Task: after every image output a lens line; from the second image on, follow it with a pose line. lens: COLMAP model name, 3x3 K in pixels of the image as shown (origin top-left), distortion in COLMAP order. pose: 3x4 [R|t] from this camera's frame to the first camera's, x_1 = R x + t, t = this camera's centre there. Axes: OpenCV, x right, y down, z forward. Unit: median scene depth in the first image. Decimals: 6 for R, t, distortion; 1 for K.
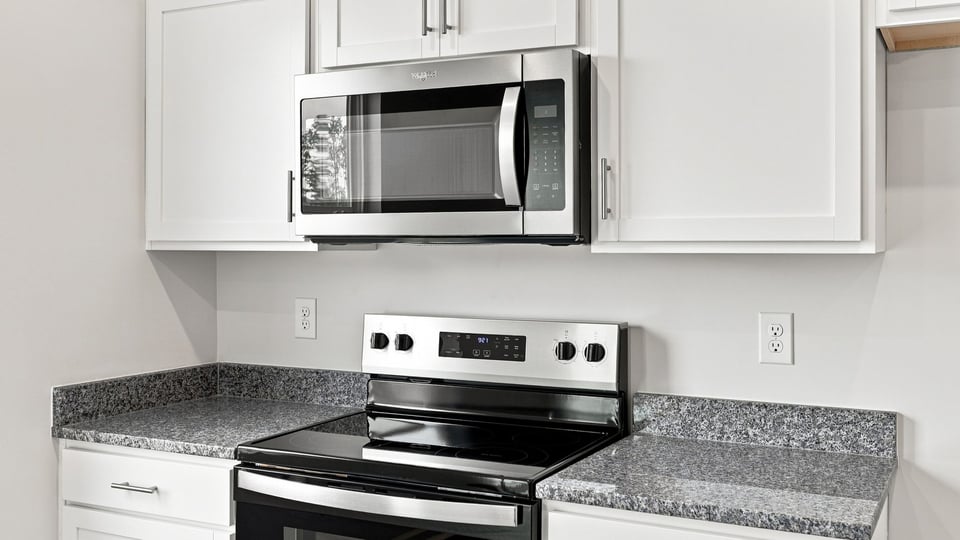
lens RADIAL K [[960.2, 0, 467.6], [0, 960.2, 238.7], [0, 0, 1]] dist [-0.014414, 0.002774]
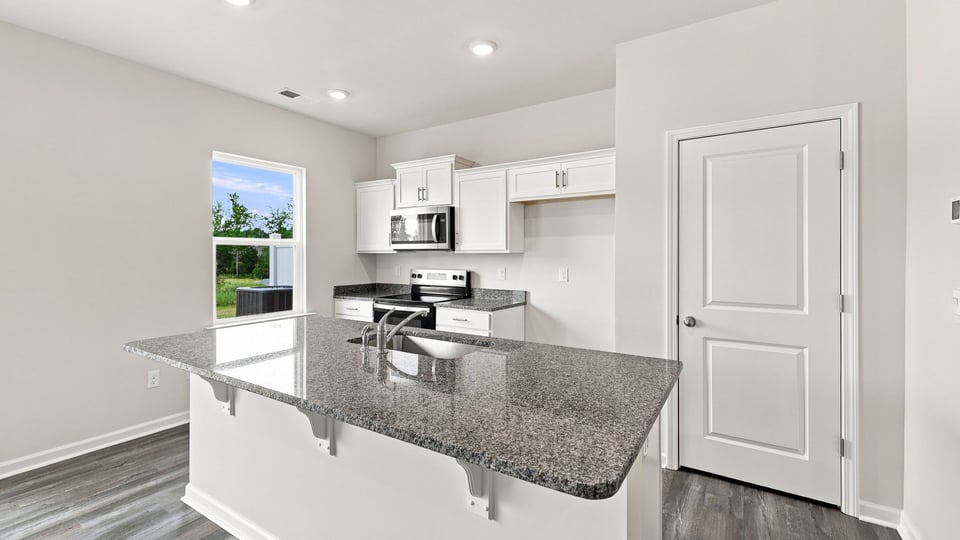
lens RADIAL K [[418.7, 0, 473.9], [0, 418.7, 256.2], [0, 0, 1]] dist [0.008797, -0.000167]
pose [[0.994411, -0.000586, -0.105572, 0.373312], [0.001918, 0.999920, 0.012508, 0.005283], [0.105556, -0.012640, 0.994333, -0.758134]]
